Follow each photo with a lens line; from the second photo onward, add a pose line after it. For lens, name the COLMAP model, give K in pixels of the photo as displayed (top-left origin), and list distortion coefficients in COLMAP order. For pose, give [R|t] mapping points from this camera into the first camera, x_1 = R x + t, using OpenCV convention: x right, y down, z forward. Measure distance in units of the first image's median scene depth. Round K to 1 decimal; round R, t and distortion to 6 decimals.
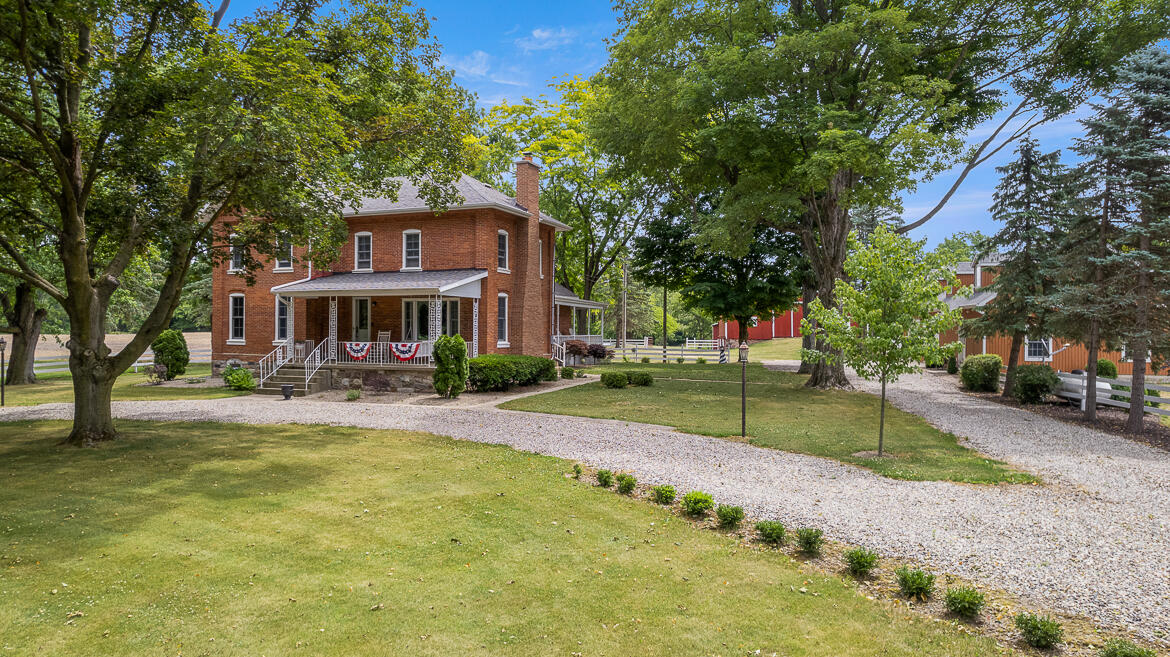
lens RADIAL K [[748.0, 0, 588.7], [0, 748.0, 328.0], [0, 0, 1]] dist [-0.063126, 0.052161]
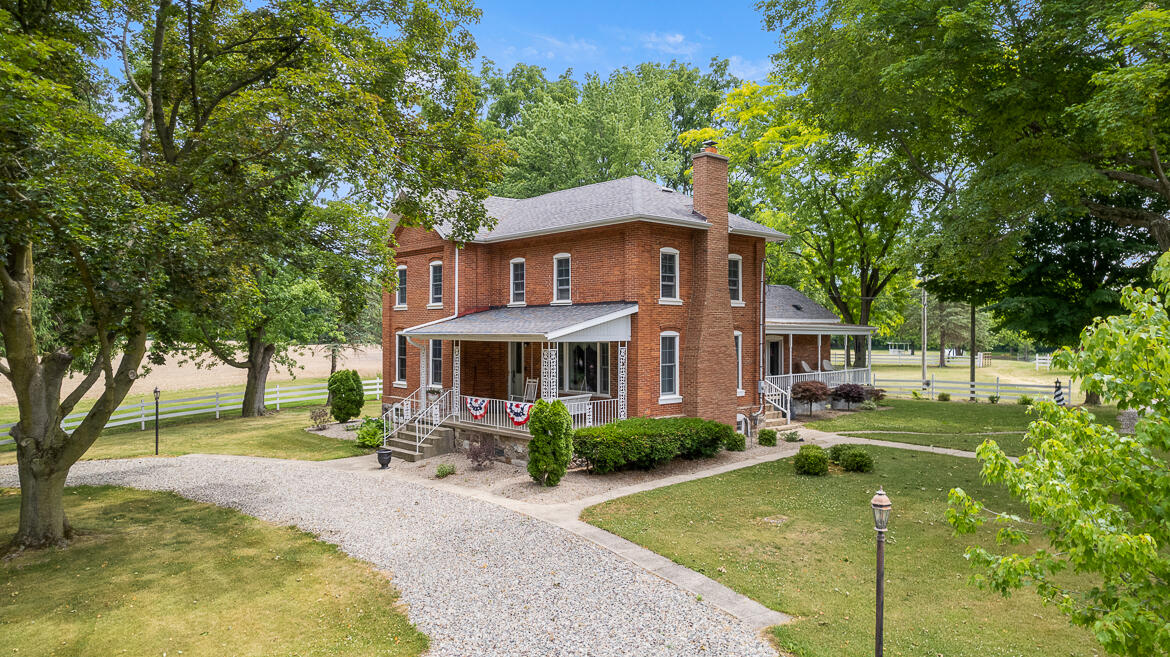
lens RADIAL K [[740.1, 0, 585.0], [0, 740.1, 328.5], [0, 0, 1]] dist [-0.036832, 0.000290]
pose [[0.896147, -0.007616, -0.443691, 0.154561], [0.007316, 0.999970, -0.002389, -0.053171], [0.443696, -0.001106, 0.896177, 0.319220]]
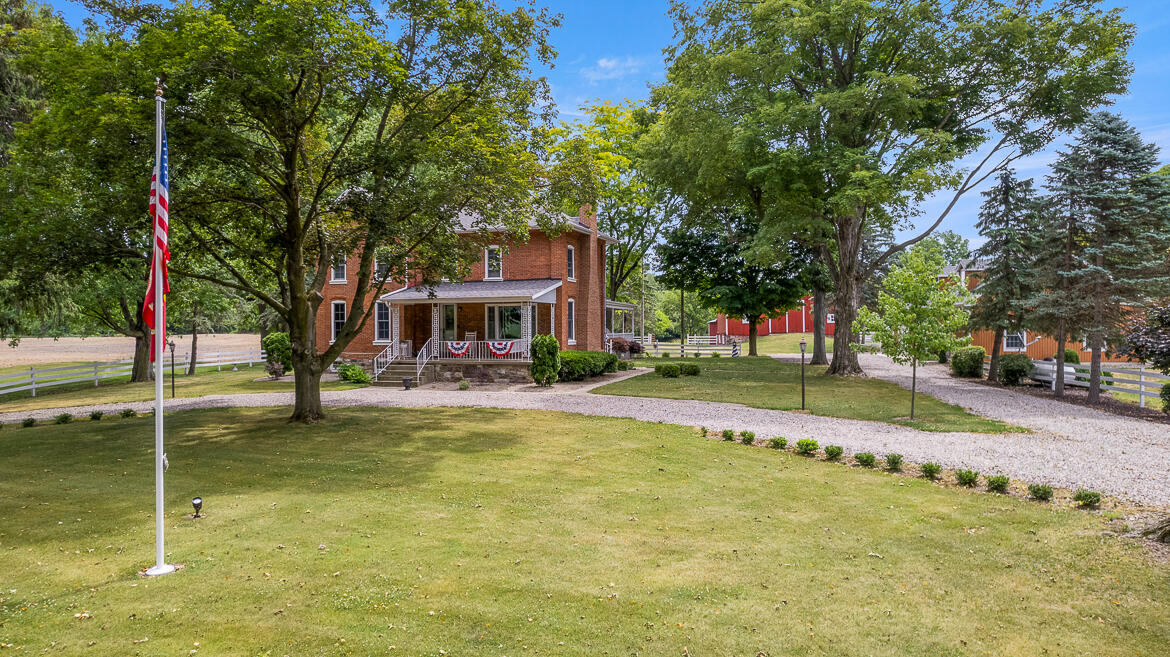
lens RADIAL K [[733.9, 0, 589.4], [0, 733.9, 328.3], [0, 0, 1]] dist [-0.061422, 0.045101]
pose [[0.999591, -0.010089, 0.026743, -0.129039], [0.009979, 0.999941, 0.004217, -0.004897], [-0.026784, -0.003948, 0.999633, -0.178071]]
